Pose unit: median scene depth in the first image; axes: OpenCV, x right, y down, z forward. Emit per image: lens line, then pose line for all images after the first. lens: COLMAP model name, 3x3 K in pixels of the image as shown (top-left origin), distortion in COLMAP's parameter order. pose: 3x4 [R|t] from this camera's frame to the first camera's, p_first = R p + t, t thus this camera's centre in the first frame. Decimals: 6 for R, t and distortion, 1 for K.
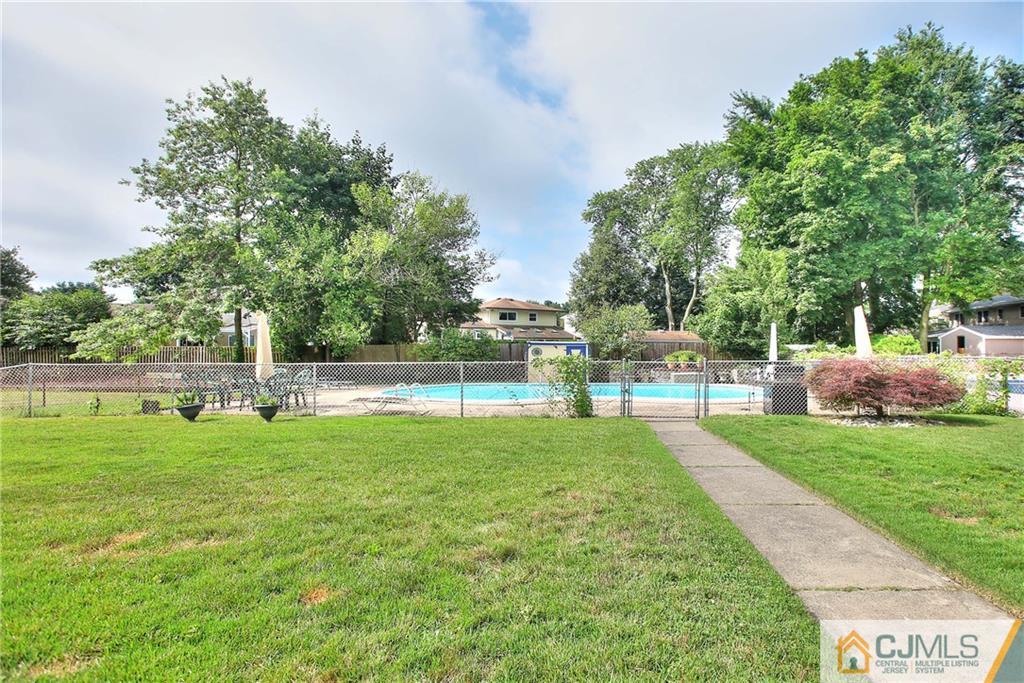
lens RADIAL K [[476.6, 0, 512.0], [0, 476.6, 341.5], [0, 0, 1]] dist [-0.032270, -0.000015]
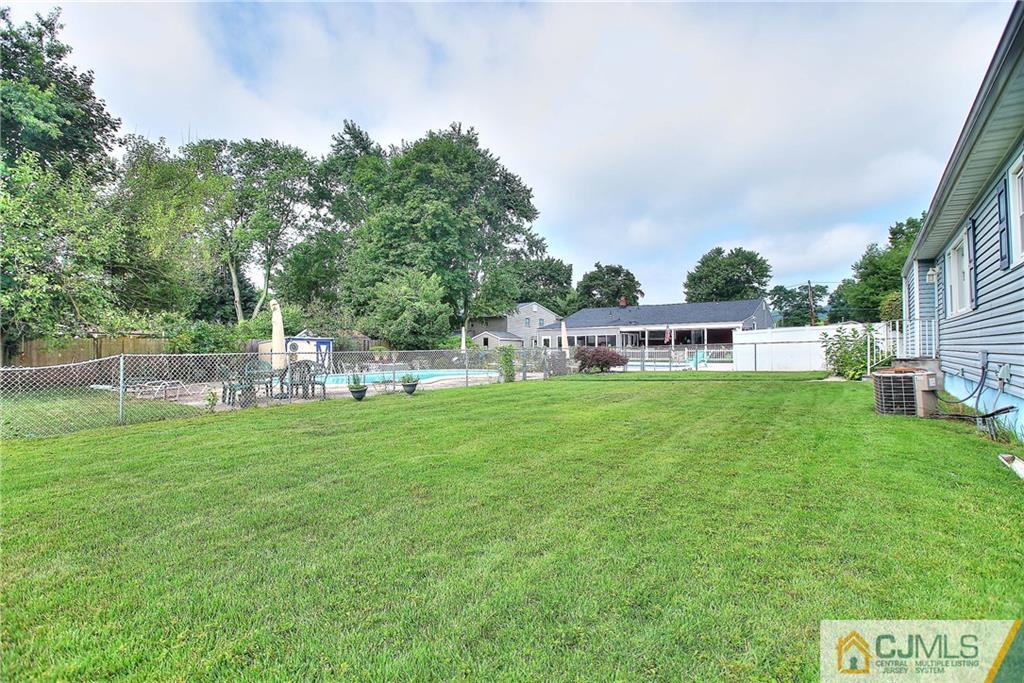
lens RADIAL K [[476.6, 0, 512.0], [0, 476.6, 341.5], [0, 0, 1]] dist [-0.032270, -0.000015]
pose [[0.529229, 0.008189, 0.848440, -0.318761], [-0.008668, 0.999953, -0.004244, 0.006039], [-0.848435, -0.005108, 0.529275, 0.060435]]
